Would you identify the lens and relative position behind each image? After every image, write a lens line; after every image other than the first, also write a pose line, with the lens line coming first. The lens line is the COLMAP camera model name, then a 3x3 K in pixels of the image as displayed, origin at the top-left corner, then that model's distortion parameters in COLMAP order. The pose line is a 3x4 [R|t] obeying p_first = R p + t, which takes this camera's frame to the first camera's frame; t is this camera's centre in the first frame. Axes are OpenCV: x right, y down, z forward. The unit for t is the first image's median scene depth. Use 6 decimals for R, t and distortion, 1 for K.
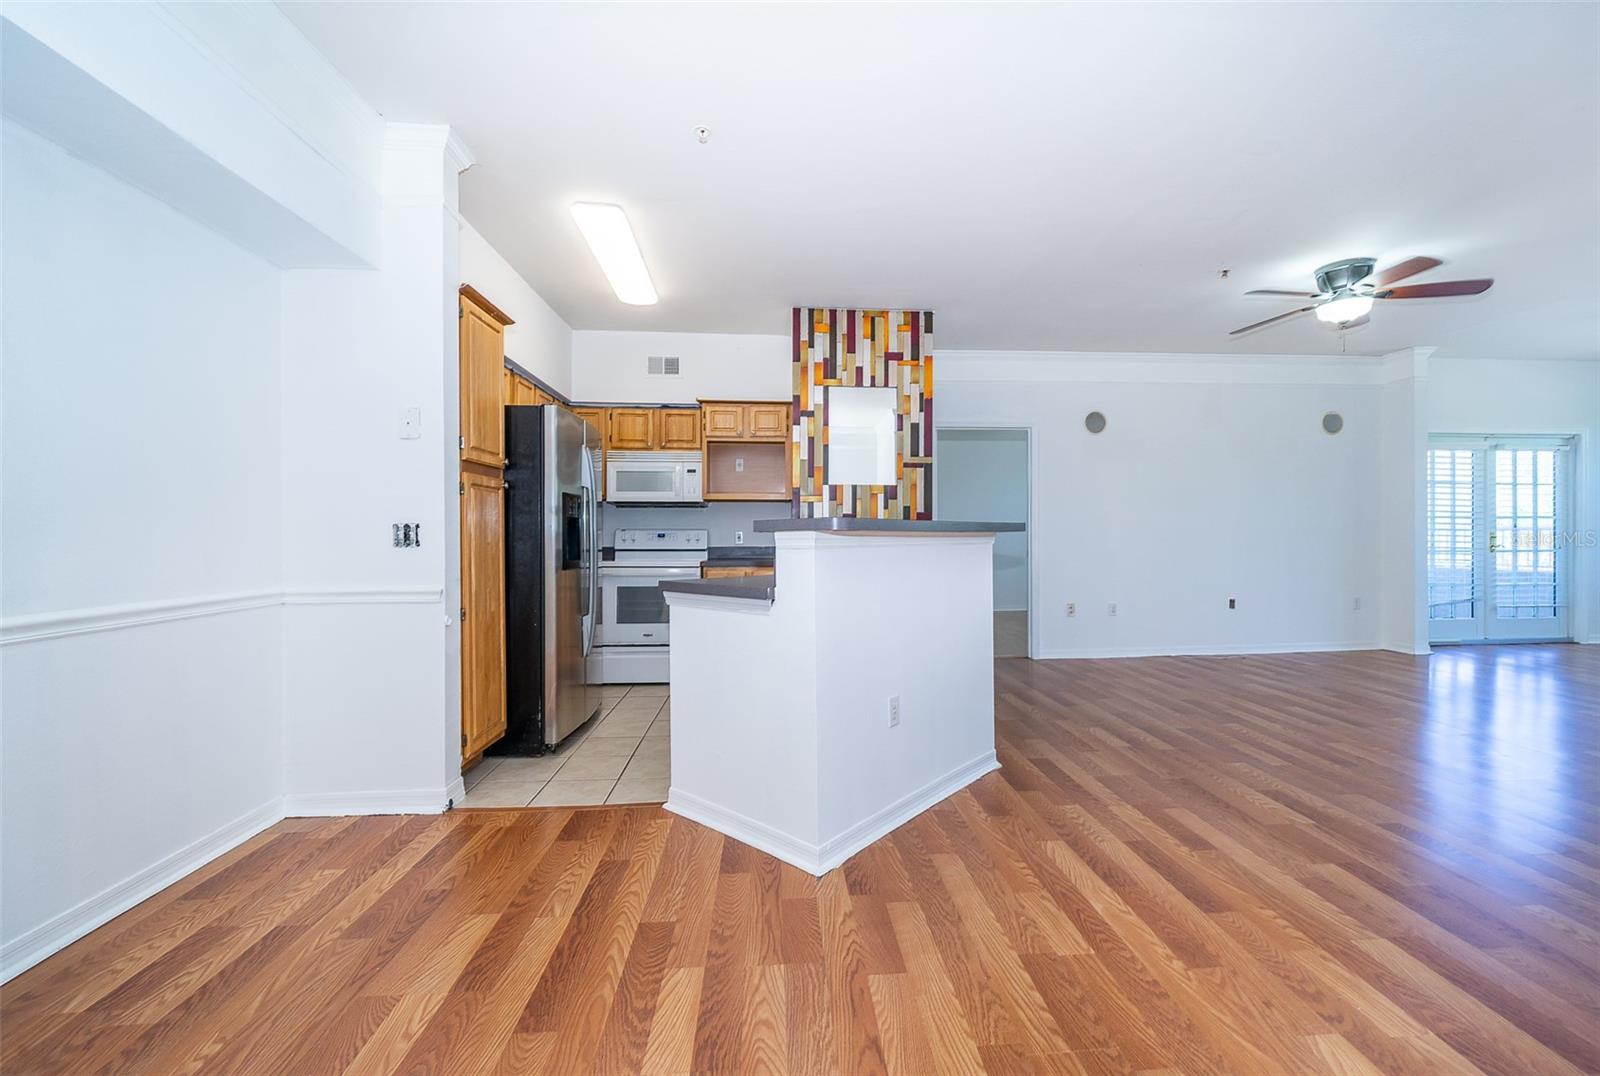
lens RADIAL K [[640.9, 0, 833.1], [0, 640.9, 541.3], [0, 0, 1]] dist [0.004088, -0.000449]
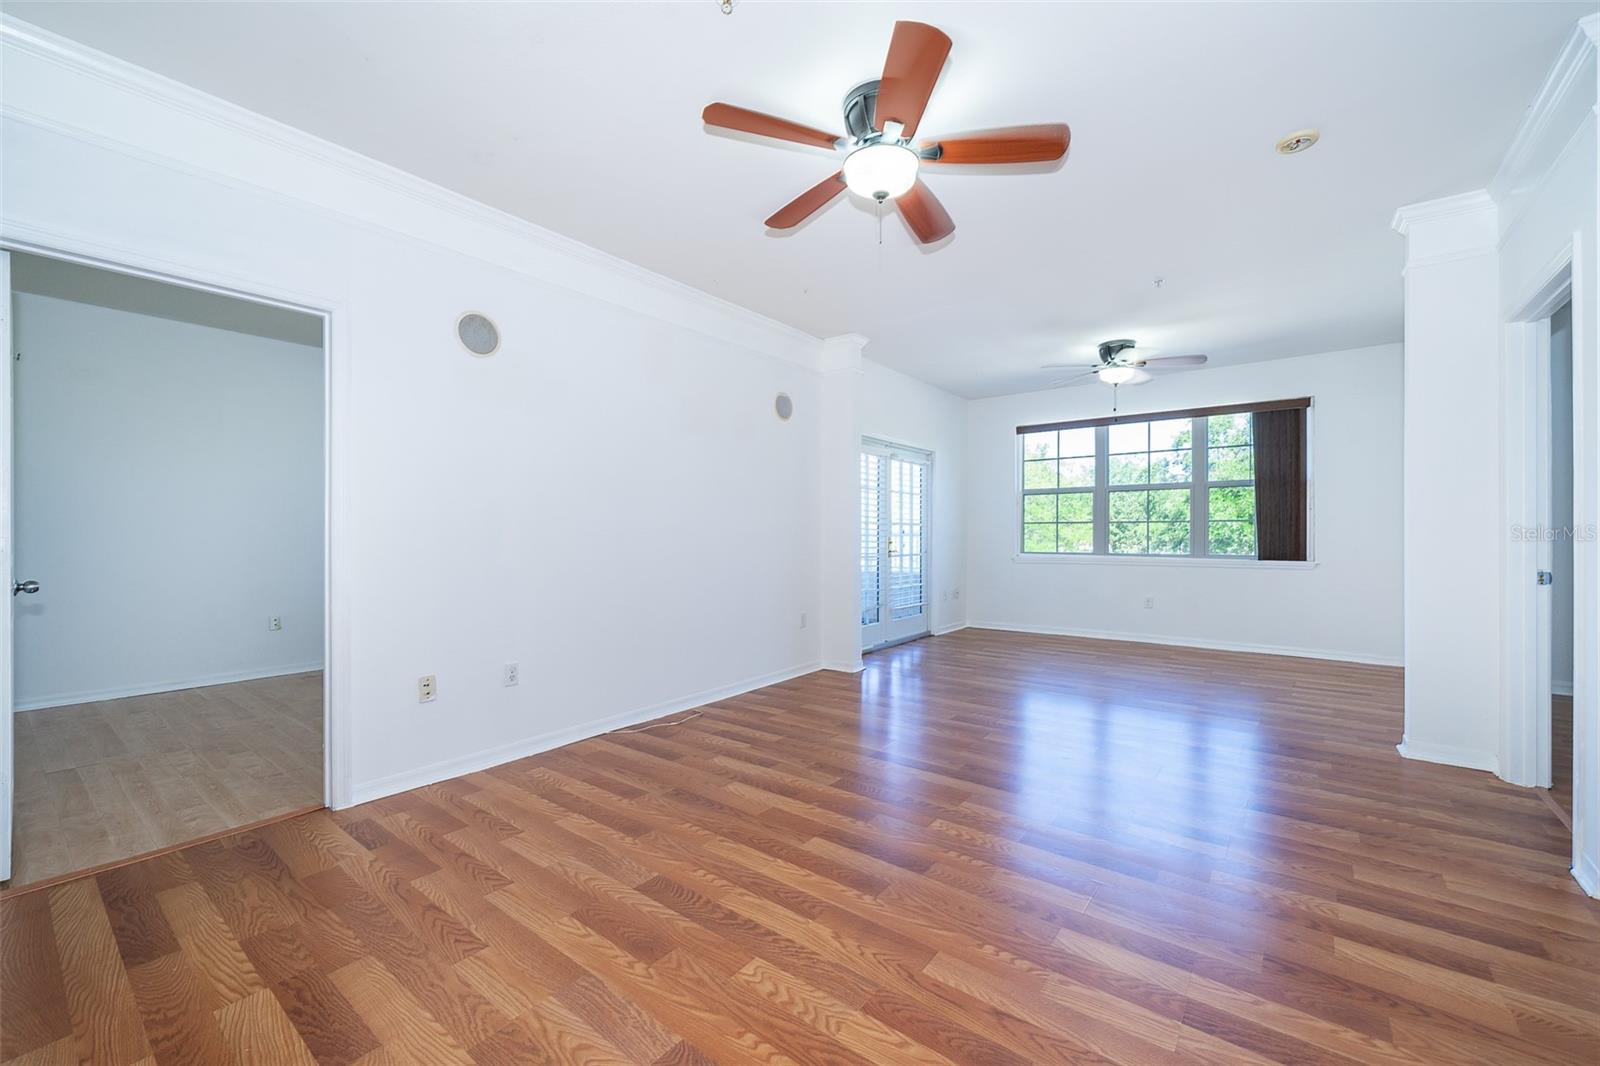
lens RADIAL K [[640.9, 0, 823.2], [0, 640.9, 527.4], [0, 0, 1]] dist [0.004088, -0.000449]
pose [[0.669916, 0.012031, 0.742339, 0.253196], [0.007611, 0.999705, -0.023070, -0.010876], [-0.742398, 0.021105, 0.669627, 0.526092]]
